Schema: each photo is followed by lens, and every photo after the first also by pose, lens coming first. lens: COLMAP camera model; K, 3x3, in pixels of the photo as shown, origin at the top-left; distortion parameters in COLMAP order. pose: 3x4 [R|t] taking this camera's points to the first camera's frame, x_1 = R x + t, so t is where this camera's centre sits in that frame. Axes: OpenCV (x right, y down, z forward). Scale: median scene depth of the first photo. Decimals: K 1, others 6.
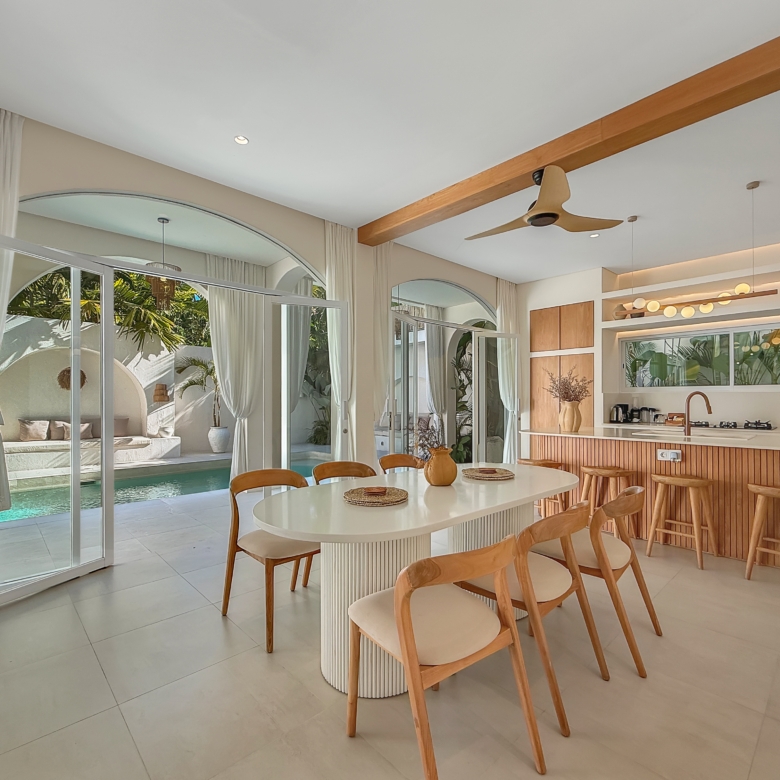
lens RADIAL K [[433.4, 0, 394.2], [0, 433.4, 399.3], [0, 0, 1]] dist [0.002435, 0.000331]
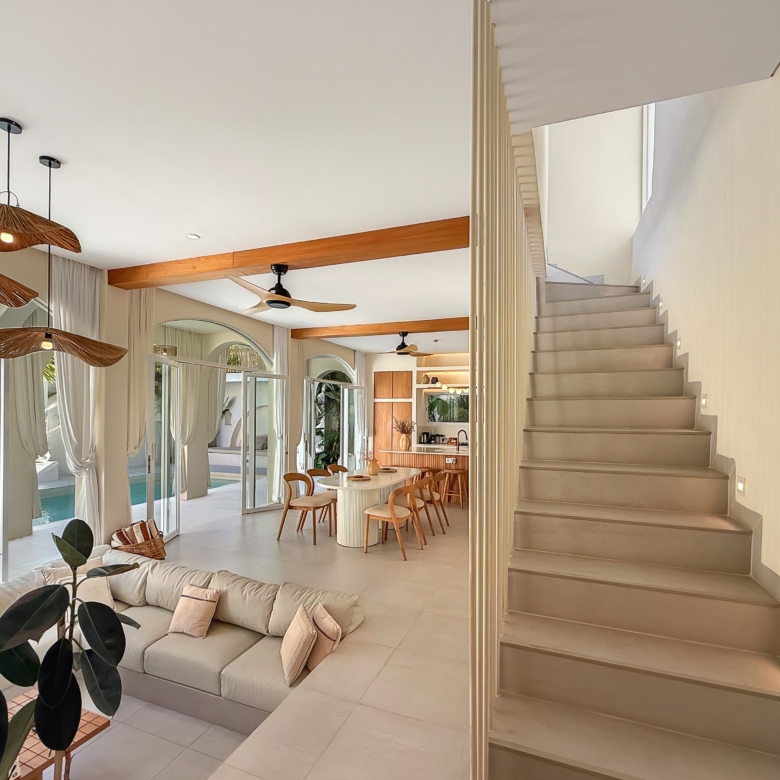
lens RADIAL K [[435.9, 0, 392.4], [0, 435.9, 417.0], [0, 0, 1]] dist [0.002609, -0.000875]
pose [[0.902517, 0.009007, 0.430560, -0.347098], [-0.011292, 0.999932, 0.002752, -0.055404], [-0.430507, -0.007345, 0.902558, -0.511685]]
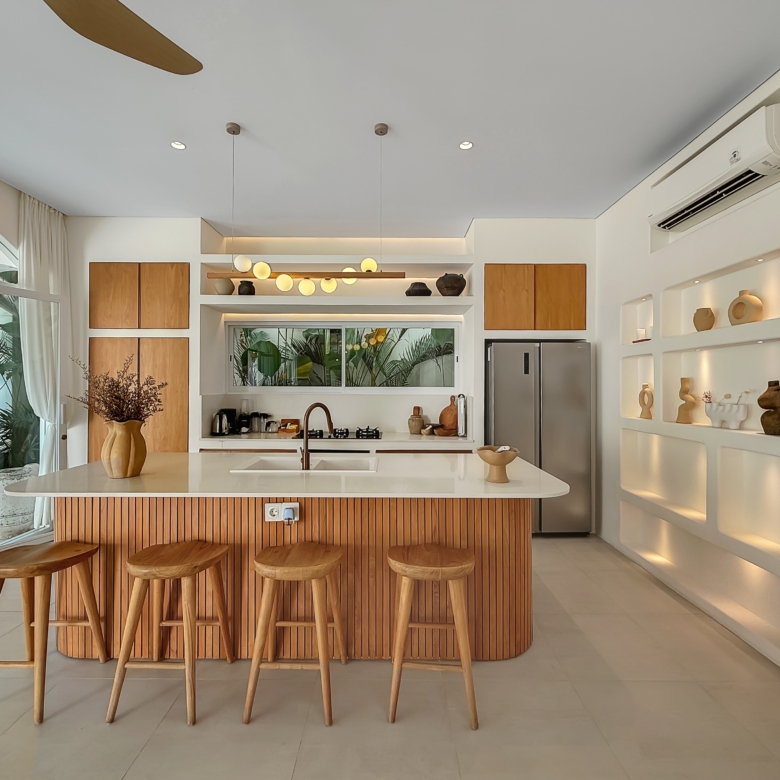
lens RADIAL K [[426.1, 0, 389.5], [0, 426.1, 384.1], [0, 0, 1]] dist [-0.001975, -0.000796]
pose [[0.688725, 0.006493, 0.724994, 0.192968], [-0.004037, 0.999979, -0.005120, -0.031100], [-0.725012, 0.000600, 0.688736, 0.304971]]
